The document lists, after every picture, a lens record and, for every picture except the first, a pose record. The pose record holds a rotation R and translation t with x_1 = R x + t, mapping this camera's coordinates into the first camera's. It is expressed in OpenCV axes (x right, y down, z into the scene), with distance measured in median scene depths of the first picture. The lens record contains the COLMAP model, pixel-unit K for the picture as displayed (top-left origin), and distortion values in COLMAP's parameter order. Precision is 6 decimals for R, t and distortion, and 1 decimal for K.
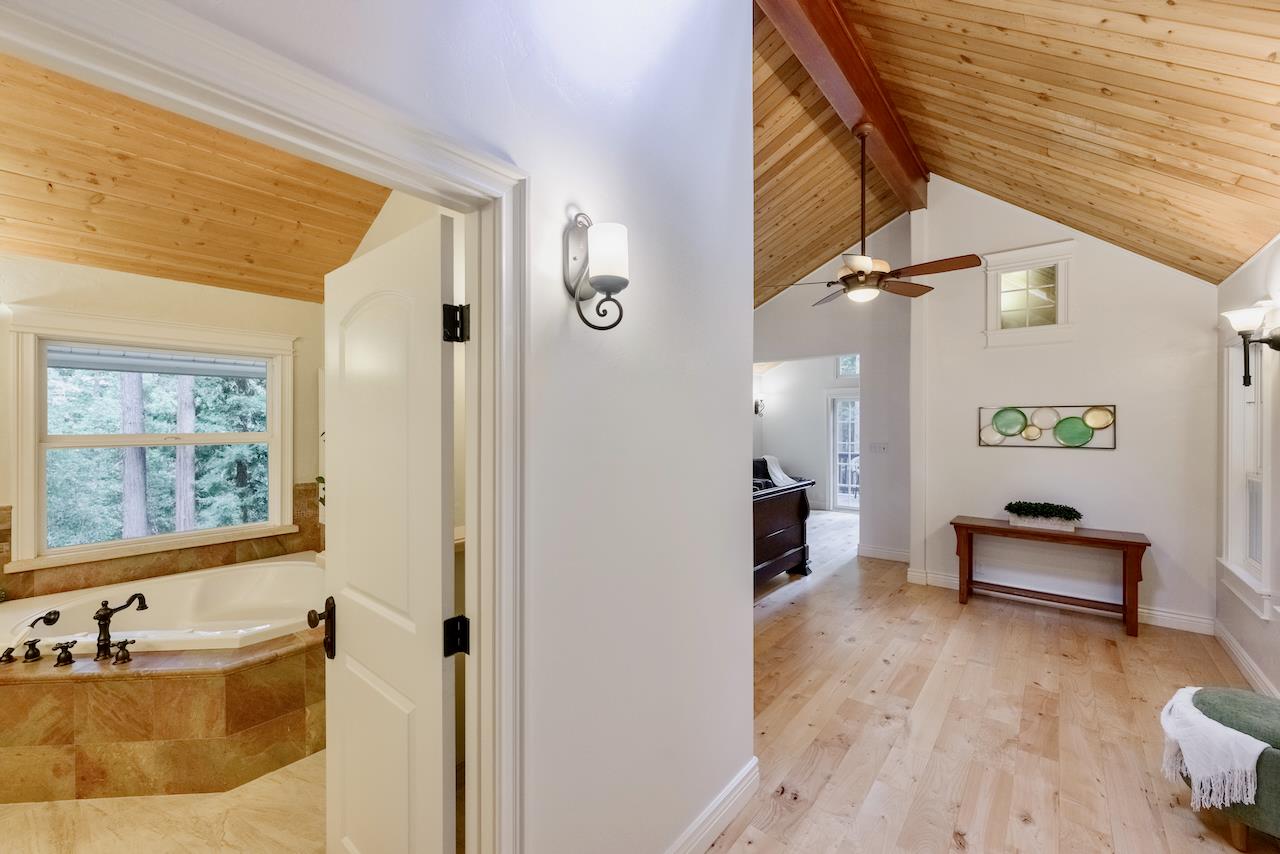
lens RADIAL K [[512.1, 0, 637.3], [0, 512.1, 423.6], [0, 0, 1]] dist [0.000260, 0.000714]
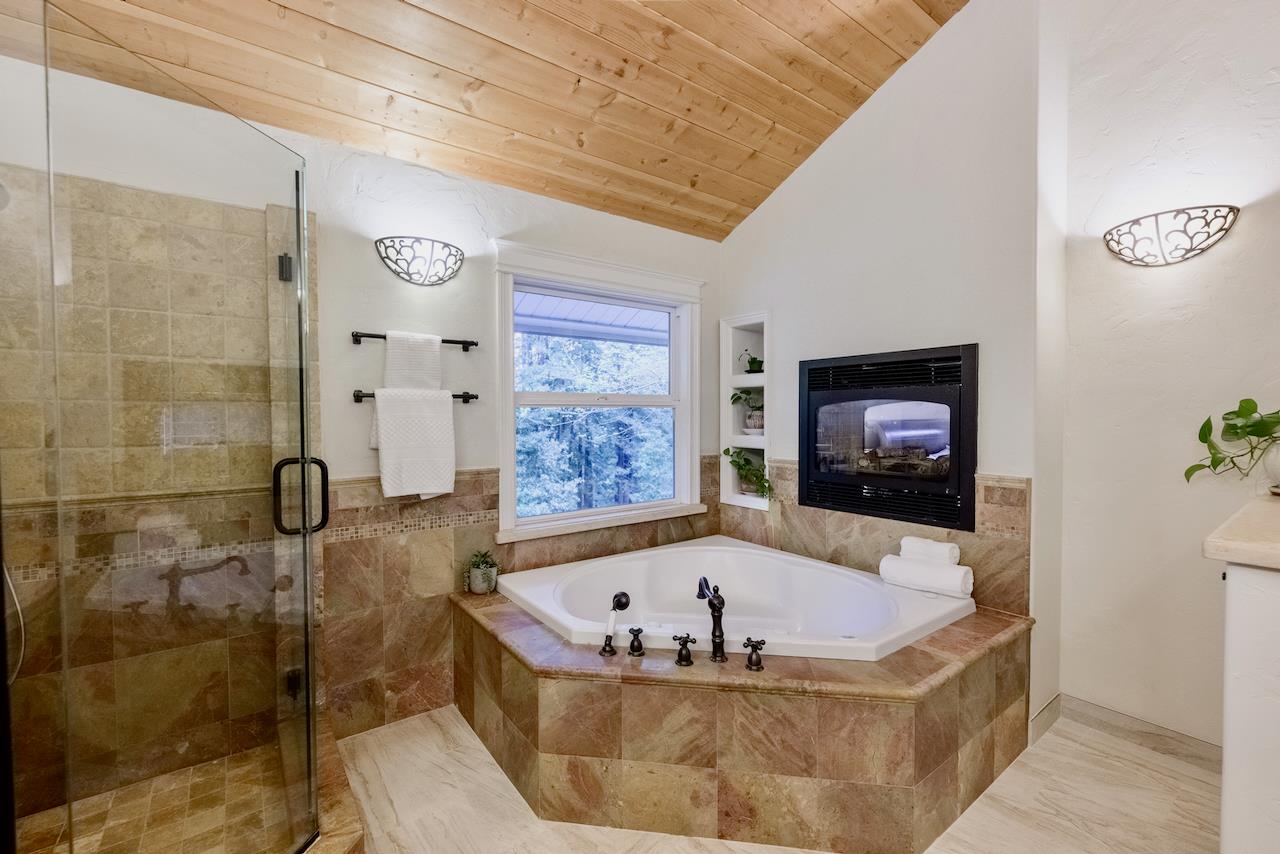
lens RADIAL K [[537.9, 0, 635.0], [0, 537.9, 427.4], [0, 0, 1]] dist [-0.001634, -0.000088]
pose [[0.974913, 0.002486, -0.222574, -1.025941], [0.002052, 0.999795, 0.020154, 0.093160], [0.222578, -0.020105, 0.974708, 0.191646]]
